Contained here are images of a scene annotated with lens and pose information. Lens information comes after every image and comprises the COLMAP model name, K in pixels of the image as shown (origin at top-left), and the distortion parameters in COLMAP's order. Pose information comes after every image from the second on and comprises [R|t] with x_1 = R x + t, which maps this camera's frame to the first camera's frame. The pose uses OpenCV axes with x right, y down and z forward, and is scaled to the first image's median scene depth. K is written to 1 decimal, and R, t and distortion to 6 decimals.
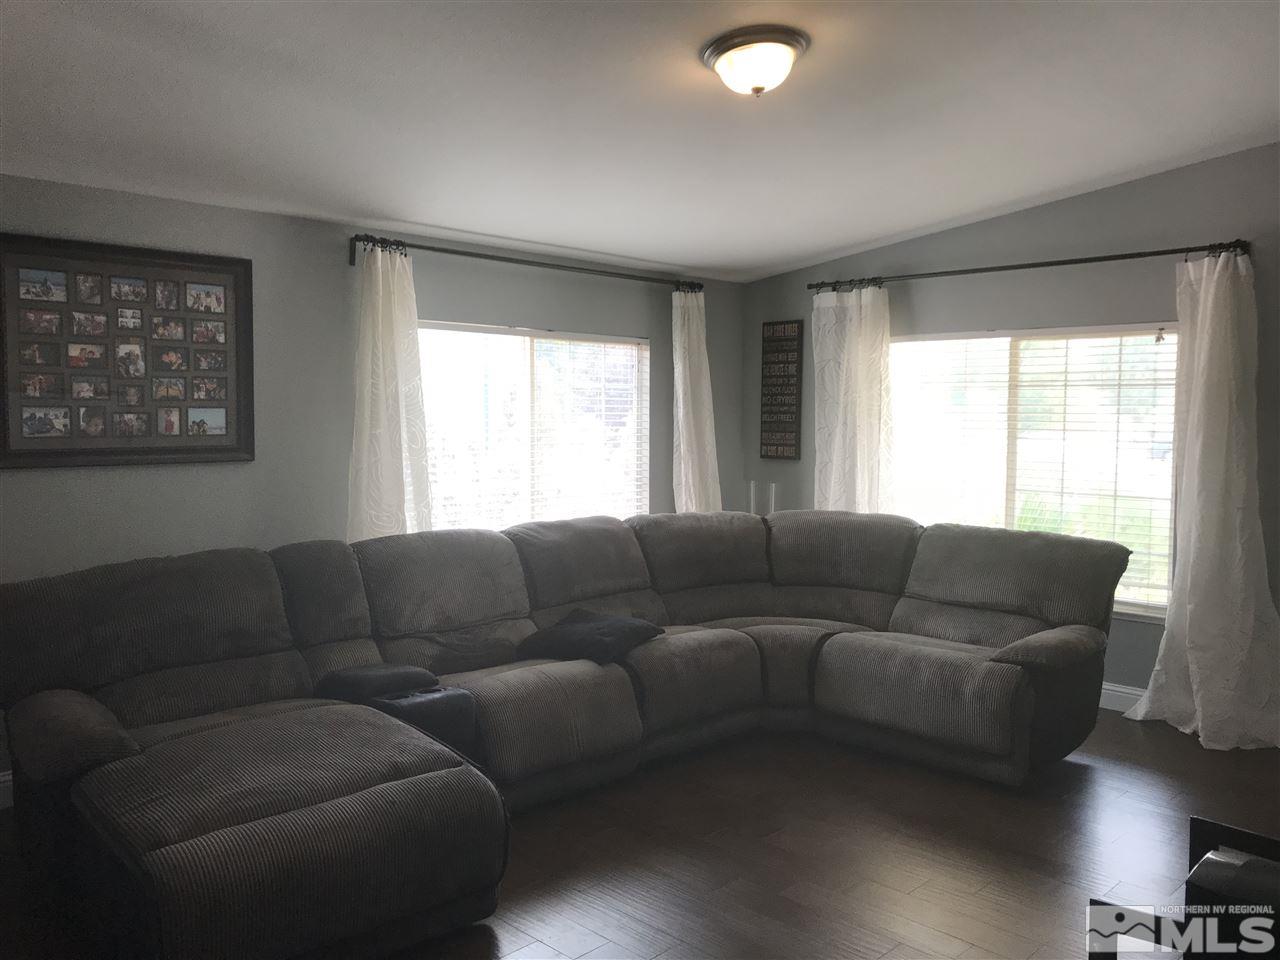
lens RADIAL K [[1049.7, 0, 640.0], [0, 1049.7, 480.0], [0, 0, 1]] dist [0.048462, -0.045763]
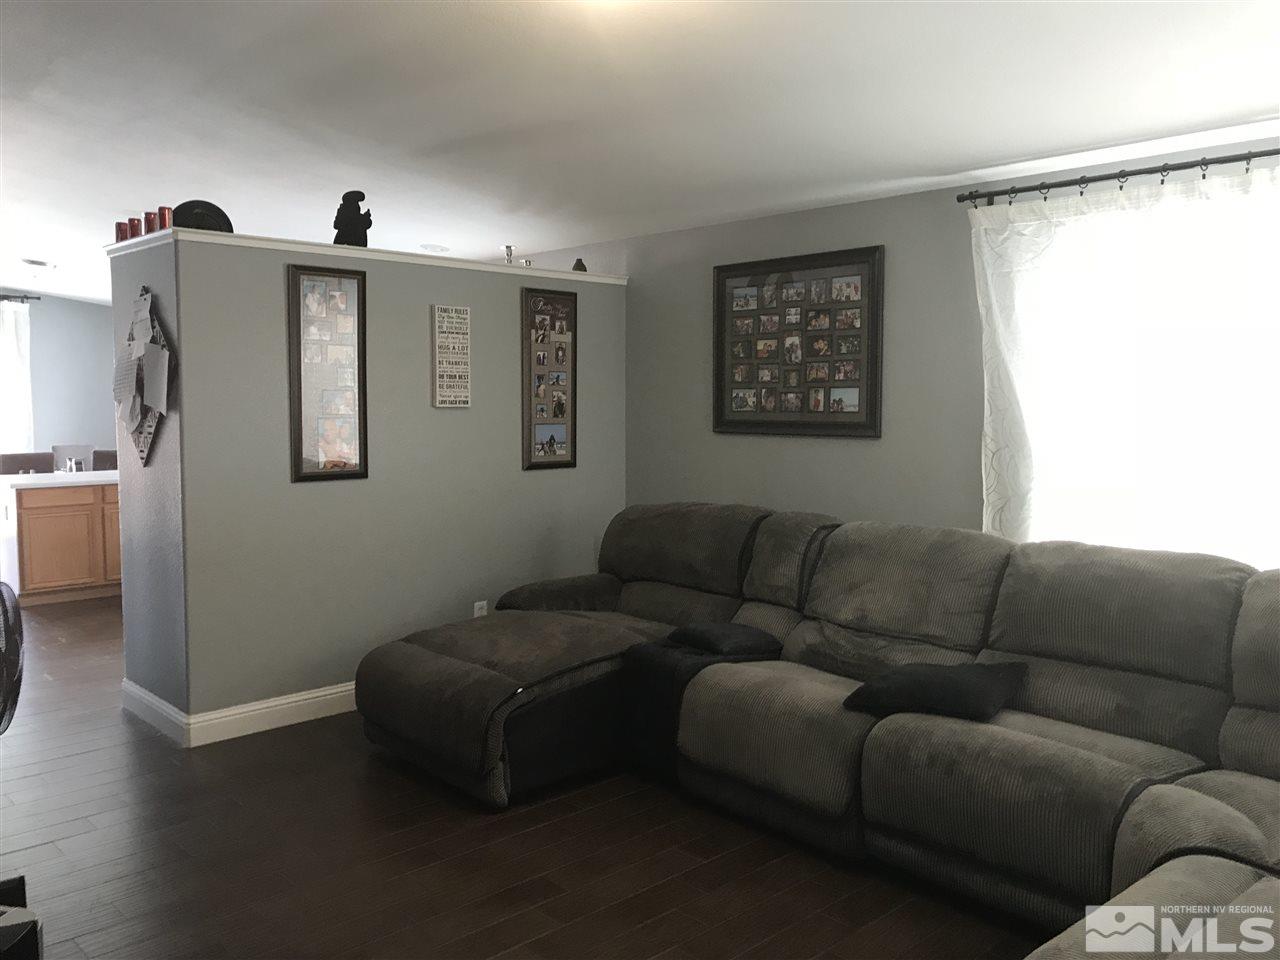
lens RADIAL K [[1049.7, 0, 640.0], [0, 1049.7, 480.0], [0, 0, 1]] dist [0.048462, -0.045763]
pose [[-0.038303, 0.073747, -0.996541, 0.742290], [-0.065112, 0.994969, 0.076133, -0.043607], [0.997143, 0.067802, -0.033309, 0.864432]]
